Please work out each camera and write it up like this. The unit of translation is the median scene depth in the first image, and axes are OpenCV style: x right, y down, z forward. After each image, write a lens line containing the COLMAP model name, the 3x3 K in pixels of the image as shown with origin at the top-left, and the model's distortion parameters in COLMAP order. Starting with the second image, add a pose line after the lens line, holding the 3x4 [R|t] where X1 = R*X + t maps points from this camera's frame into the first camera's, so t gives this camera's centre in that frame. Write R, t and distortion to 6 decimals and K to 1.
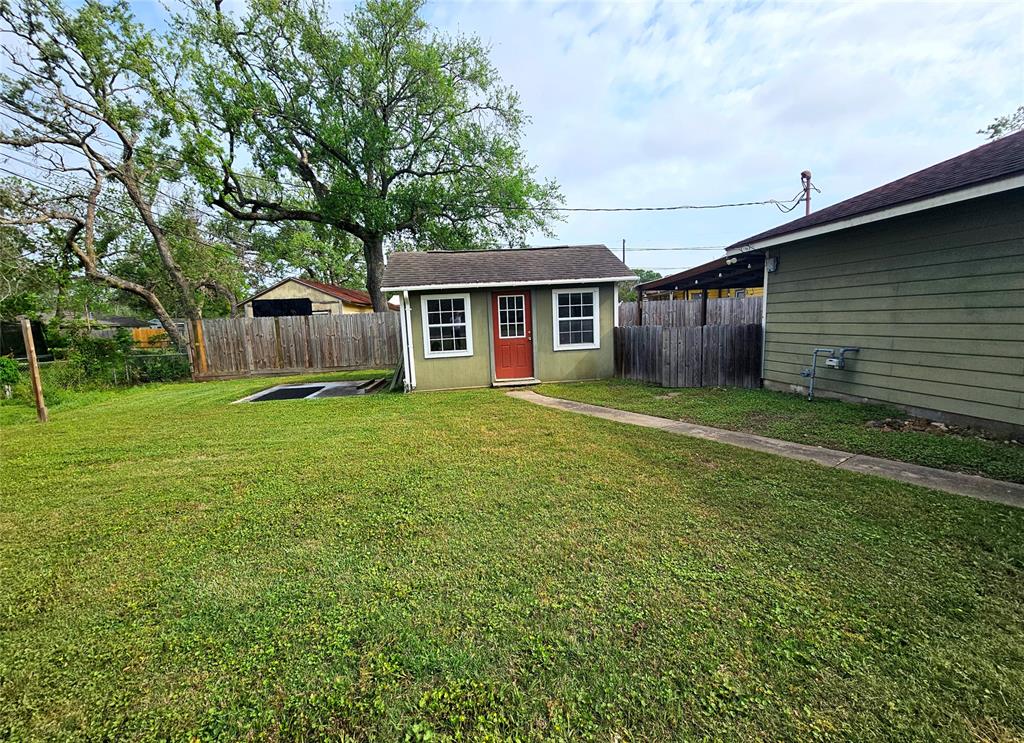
lens RADIAL K [[414.7, 0, 514.5], [0, 414.7, 373.1], [0, 0, 1]] dist [-0.003582, -0.000469]
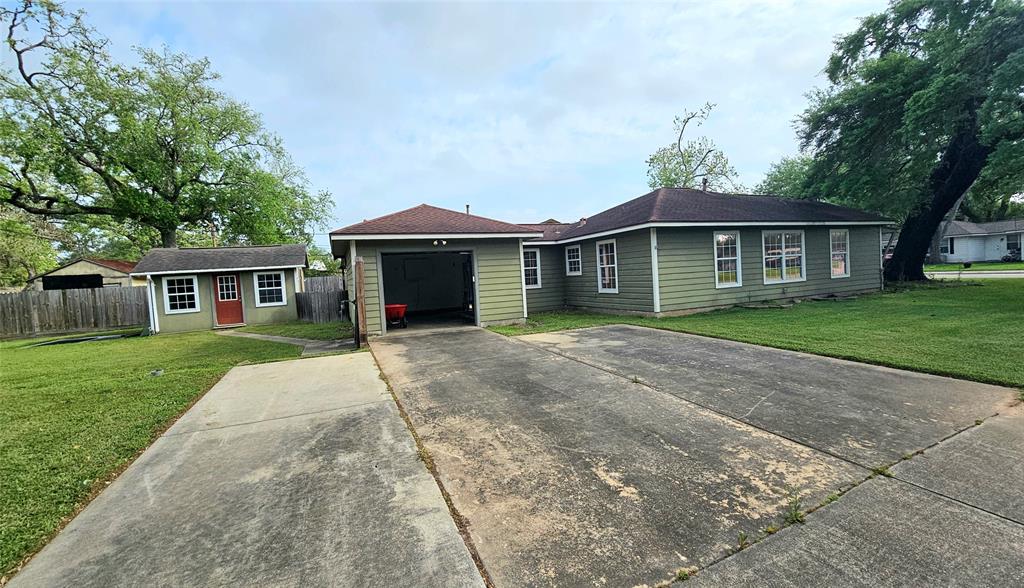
lens RADIAL K [[391.2, 0, 508.5], [0, 391.2, 290.7], [0, 0, 1]] dist [0.001544, 0.000132]
pose [[0.959477, -0.024046, 0.280761, 0.653542], [0.052896, 0.994010, -0.095632, 0.091886], [-0.276779, 0.106608, 0.955002, -0.877117]]
